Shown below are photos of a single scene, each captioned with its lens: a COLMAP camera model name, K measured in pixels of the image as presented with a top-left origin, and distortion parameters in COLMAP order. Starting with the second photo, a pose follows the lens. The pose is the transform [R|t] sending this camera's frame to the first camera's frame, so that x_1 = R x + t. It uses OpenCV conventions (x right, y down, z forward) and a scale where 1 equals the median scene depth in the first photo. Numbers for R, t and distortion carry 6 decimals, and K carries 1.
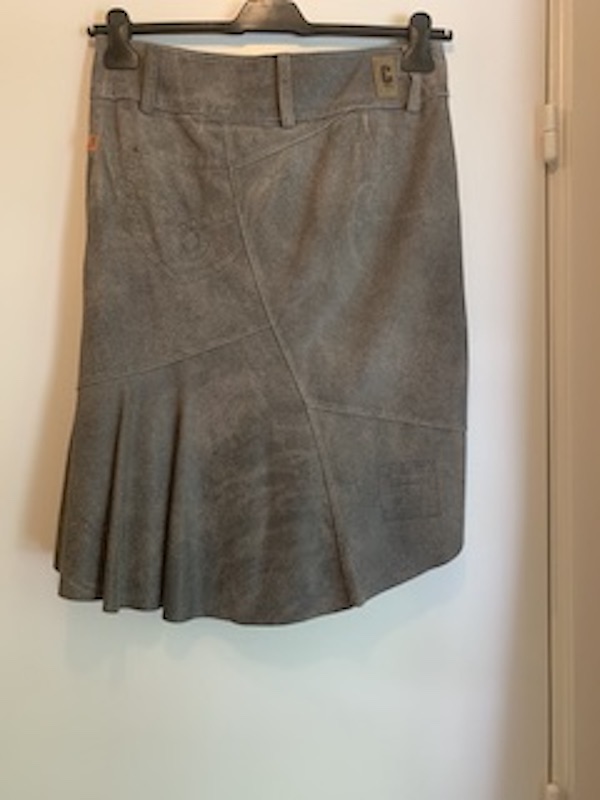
lens RADIAL K [[616.0, 0, 300.0], [0, 616.0, 400.0], [0, 0, 1]] dist [0.001006, -0.000379]
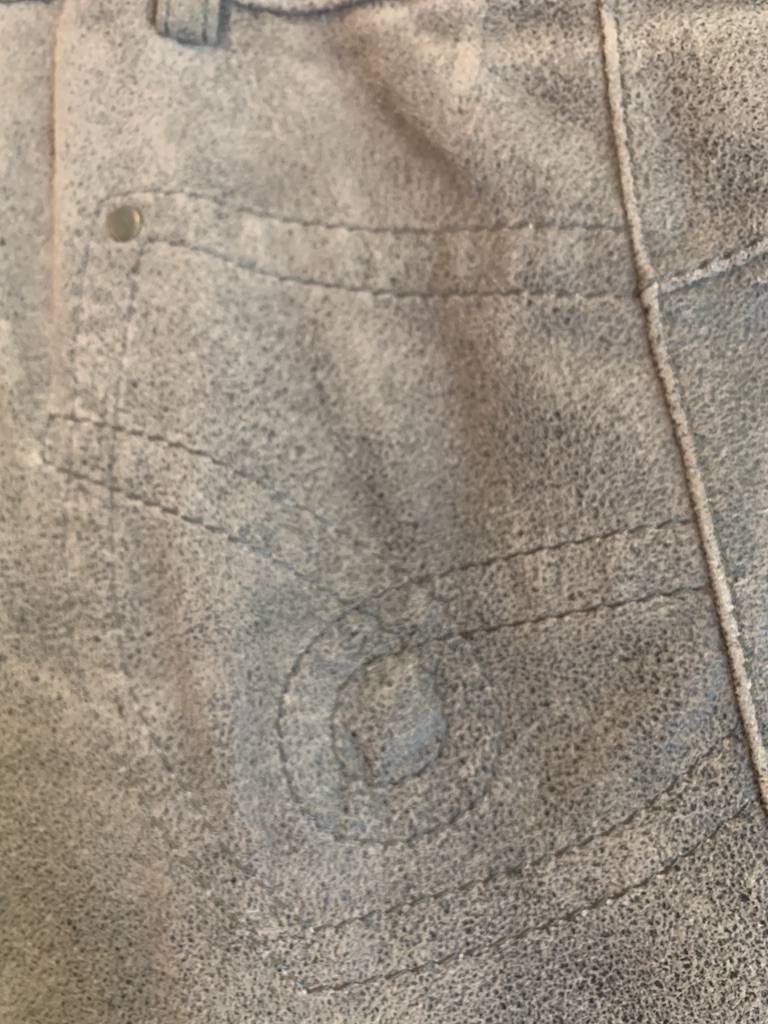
lens RADIAL K [[788.5, 0, 384.0], [0, 788.5, 512.0], [0, 0, 1]] dist [0.001006, -0.000379]
pose [[0.960532, 0.004646, -0.278131, -0.121431], [-0.020417, 0.998341, -0.053835, -0.303671], [0.277419, 0.057389, 0.959033, 0.788336]]
